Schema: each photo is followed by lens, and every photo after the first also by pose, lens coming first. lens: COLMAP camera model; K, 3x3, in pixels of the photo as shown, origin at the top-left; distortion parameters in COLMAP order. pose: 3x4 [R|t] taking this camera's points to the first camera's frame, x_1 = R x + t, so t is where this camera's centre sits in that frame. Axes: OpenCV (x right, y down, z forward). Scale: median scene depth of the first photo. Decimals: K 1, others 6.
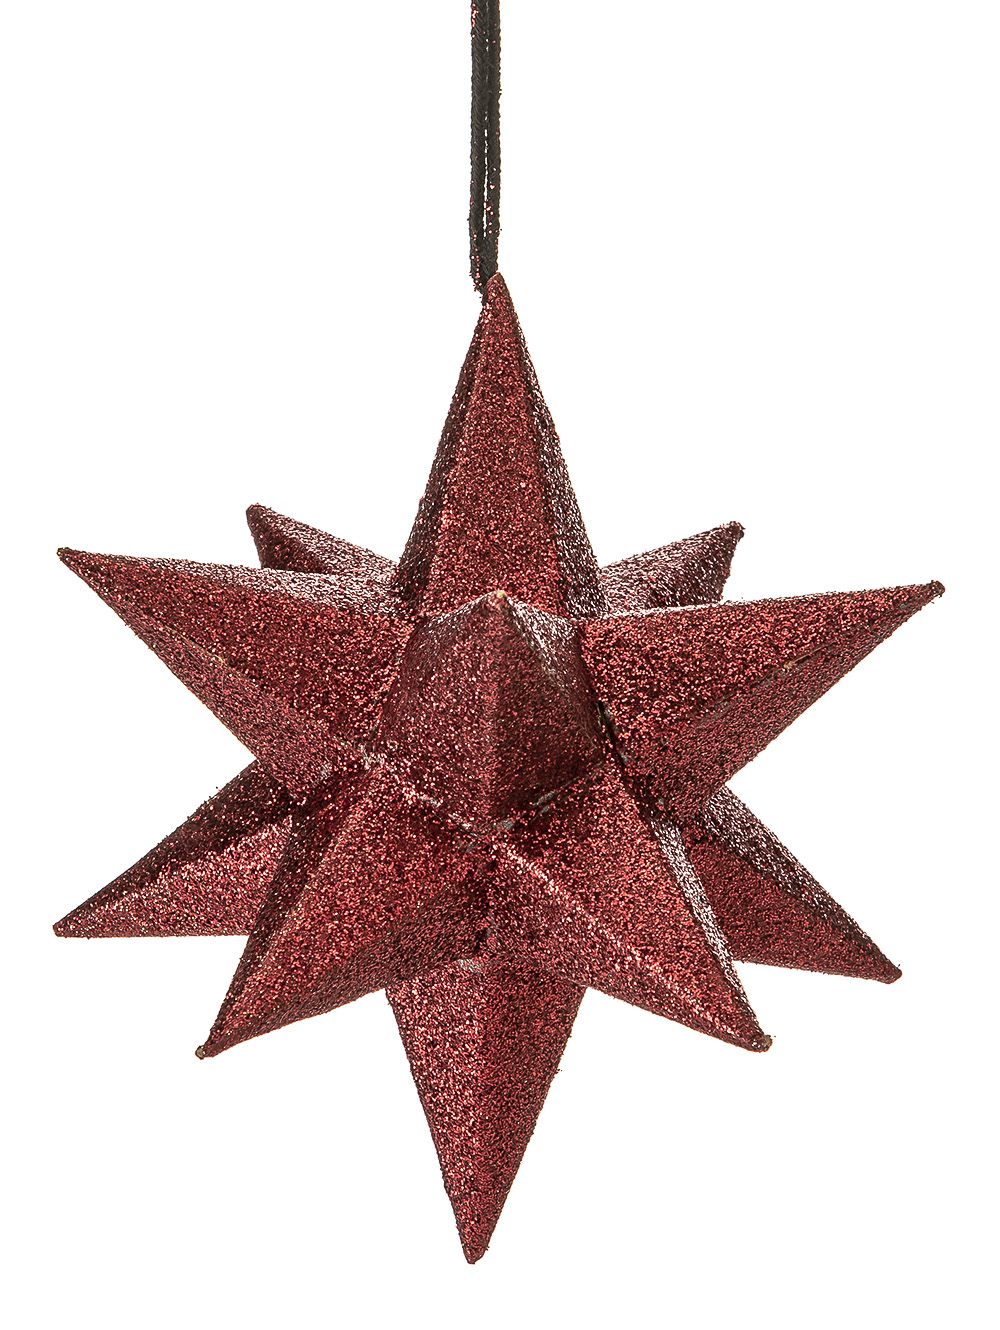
lens RADIAL K [[6401.7, 0, 500.0], [0, 6401.7, 665.0], [0, 0, 1]] dist [0.132071, 6.100748]
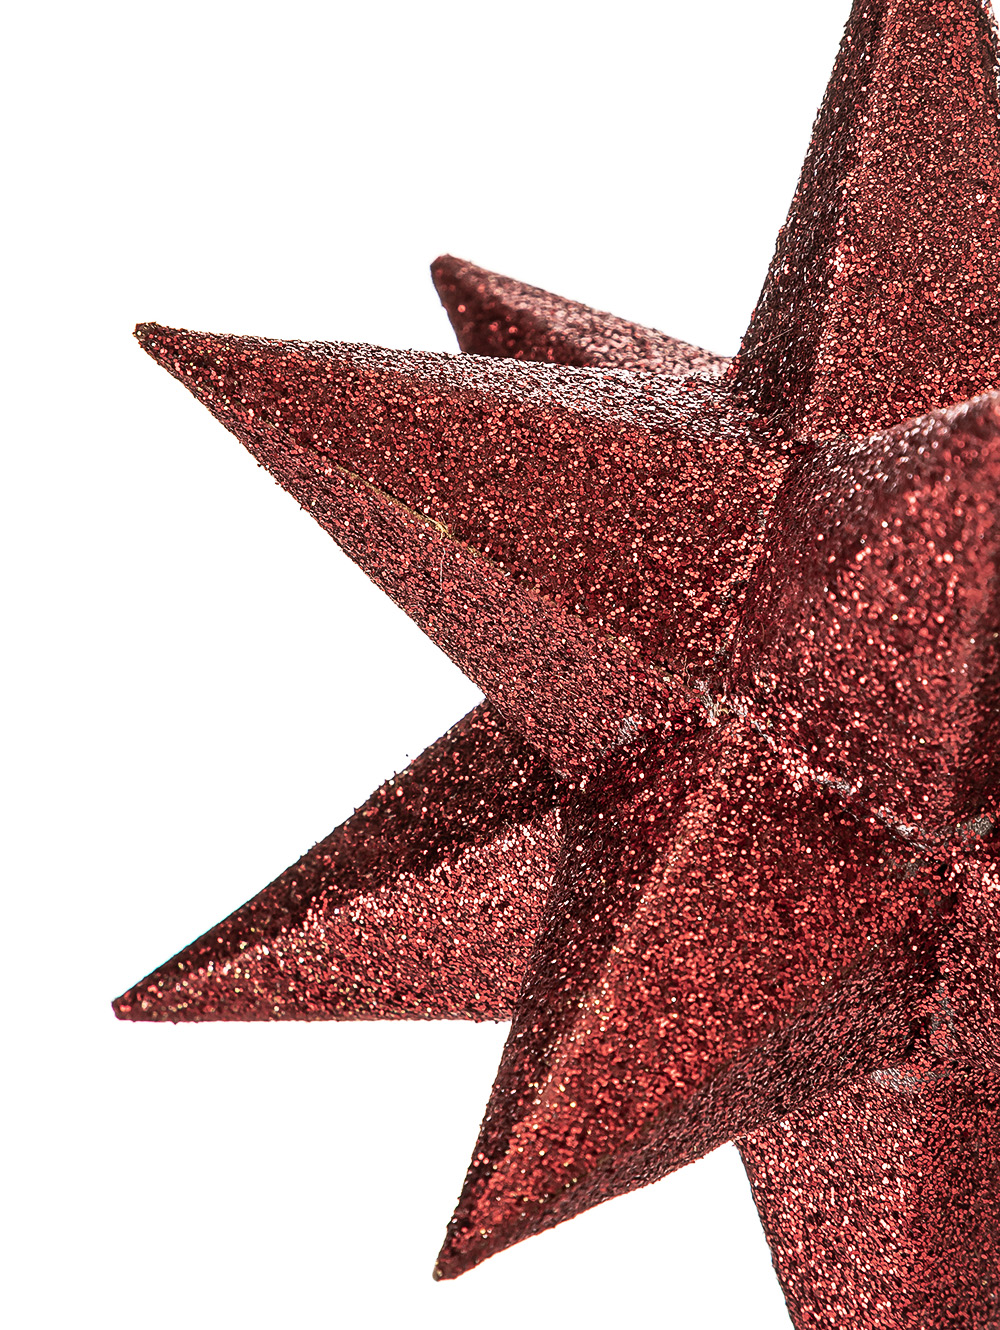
lens RADIAL K [[6343.8, 0, 498.9], [0, 6343.8, 547.3], [0, 0, 1]] dist [-0.021637, 5.204454]
pose [[0.999450, -0.013871, 0.030129, -0.054391], [0.013722, 0.999893, 0.005134, -0.001771], [-0.030197, -0.004717, 0.999533, 0.462266]]
